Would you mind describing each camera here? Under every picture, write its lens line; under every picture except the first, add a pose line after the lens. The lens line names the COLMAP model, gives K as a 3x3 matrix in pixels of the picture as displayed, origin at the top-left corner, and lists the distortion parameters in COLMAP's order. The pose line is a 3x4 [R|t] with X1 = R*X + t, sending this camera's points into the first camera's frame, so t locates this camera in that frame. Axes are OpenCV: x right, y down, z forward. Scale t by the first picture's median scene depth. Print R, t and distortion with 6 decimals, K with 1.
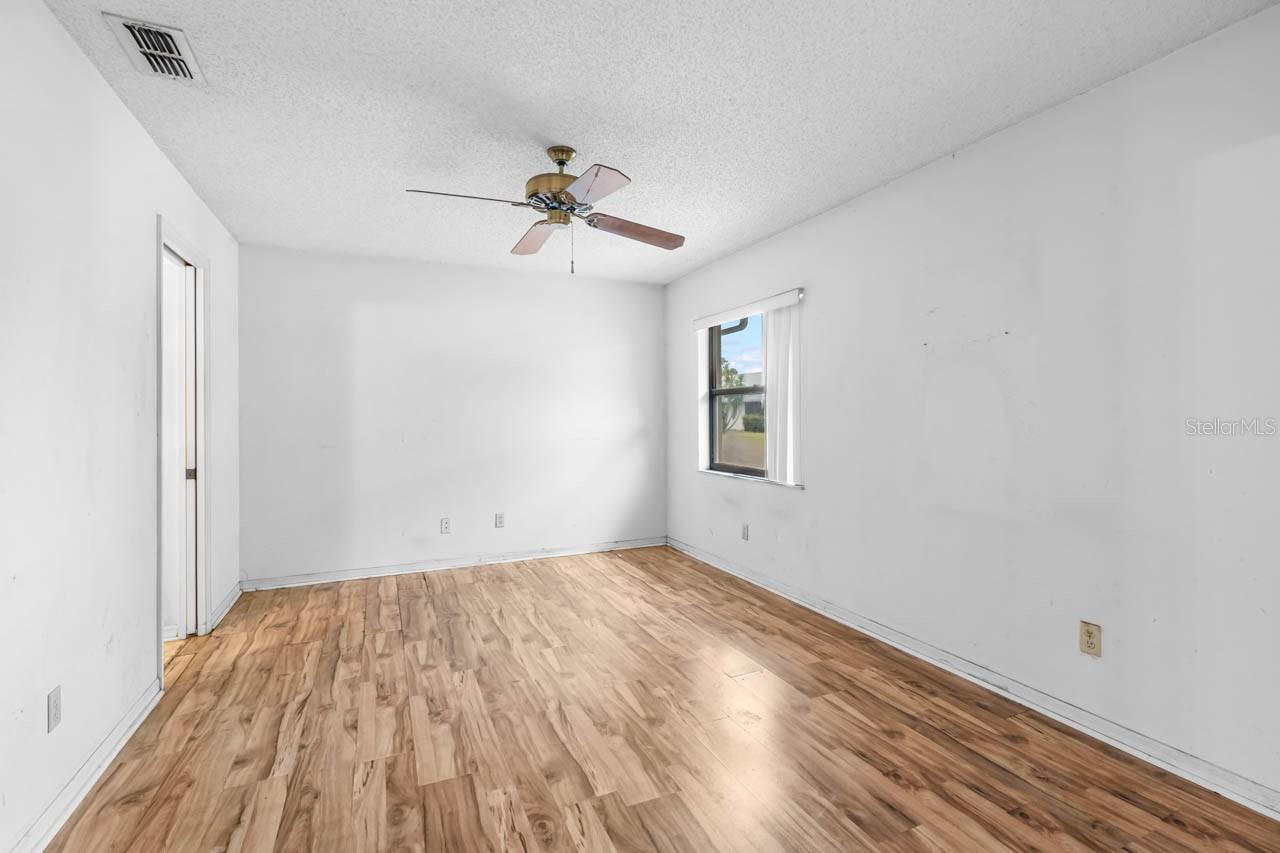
lens RADIAL K [[597.5, 0, 640.7], [0, 597.5, 417.3], [0, 0, 1]] dist [0.003917, -0.002748]
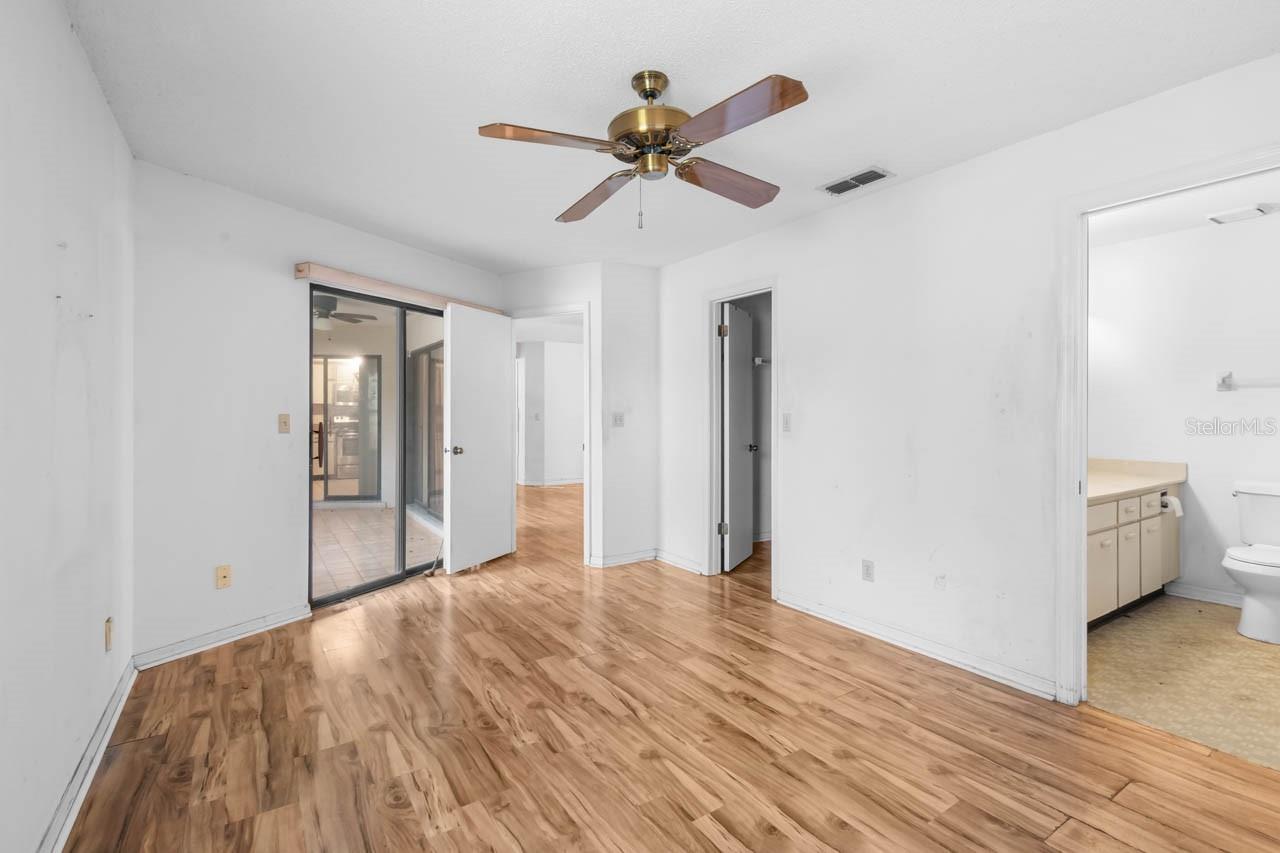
lens RADIAL K [[597.5, 0, 632.5], [0, 597.5, 420.7], [0, 0, 1]] dist [0.003917, -0.002748]
pose [[-0.987787, 0.007581, -0.155628, 0.016578], [0.005133, 0.999857, 0.016127, -0.007209], [0.155728, 0.015132, -0.987684, 1.946719]]
